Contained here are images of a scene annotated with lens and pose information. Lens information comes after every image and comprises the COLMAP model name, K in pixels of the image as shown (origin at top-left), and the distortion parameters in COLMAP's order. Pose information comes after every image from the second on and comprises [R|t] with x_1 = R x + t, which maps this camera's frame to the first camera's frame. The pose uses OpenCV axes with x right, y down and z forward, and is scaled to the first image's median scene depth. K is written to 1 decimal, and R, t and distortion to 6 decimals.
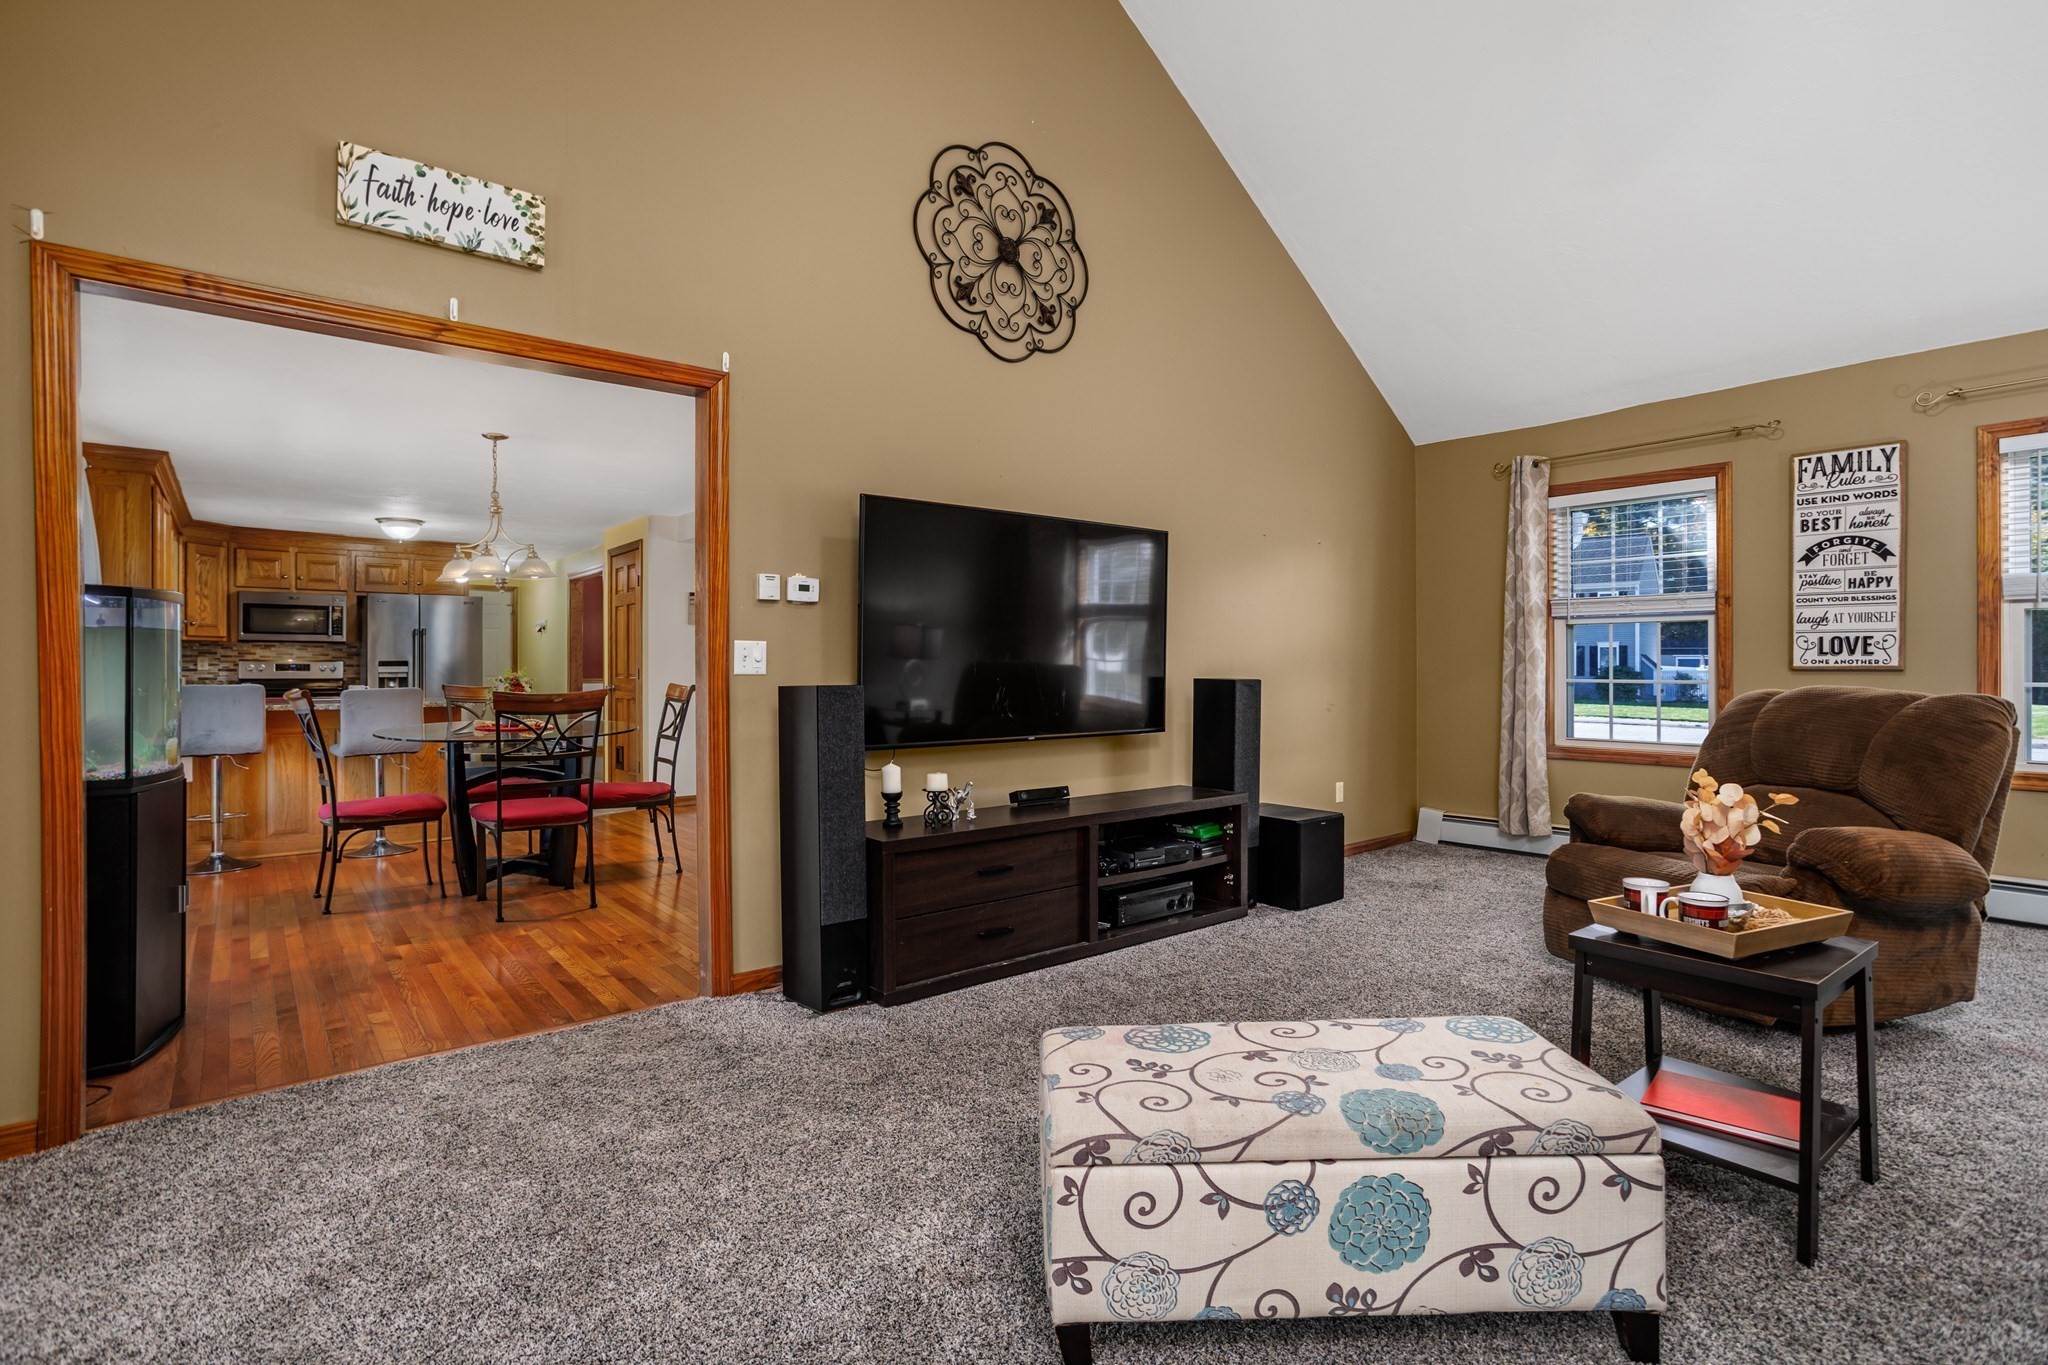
lens RADIAL K [[999.1, 0, 1032.4], [0, 999.1, 670.5], [0, 0, 1]] dist [-0.022119, 0.012363]
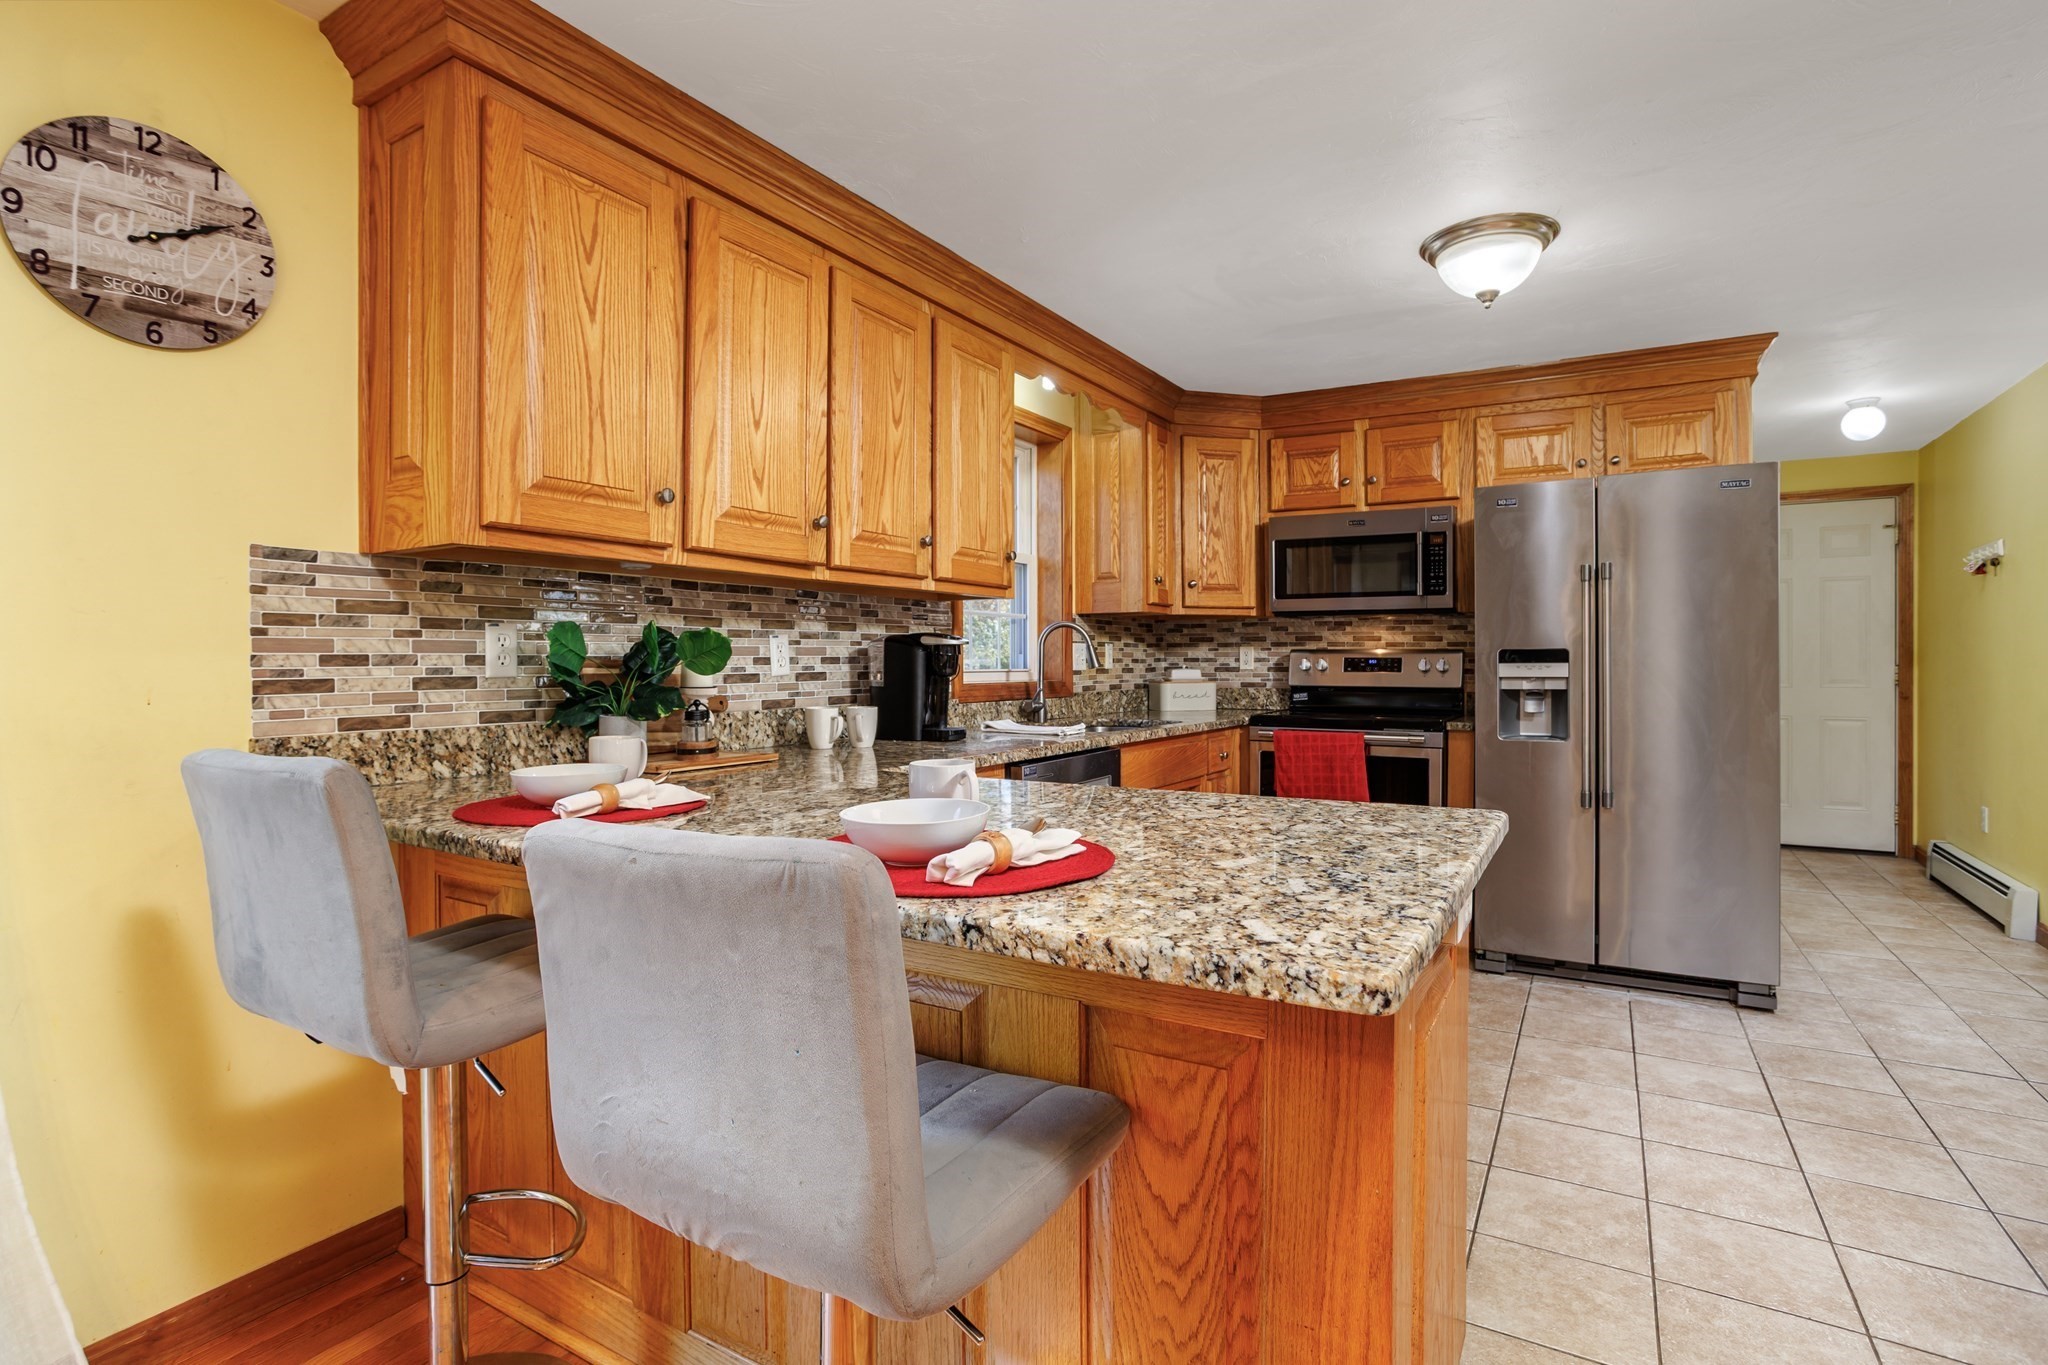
lens RADIAL K [[999.1, 0, 1016.1], [0, 999.1, 672.9], [0, 0, 1]] dist [-0.022119, 0.012363]
pose [[0.335442, 0.009326, -0.942015, -0.341636], [-0.002841, 0.999956, 0.008888, -0.002866], [0.942057, -0.000305, 0.335454, 0.680935]]
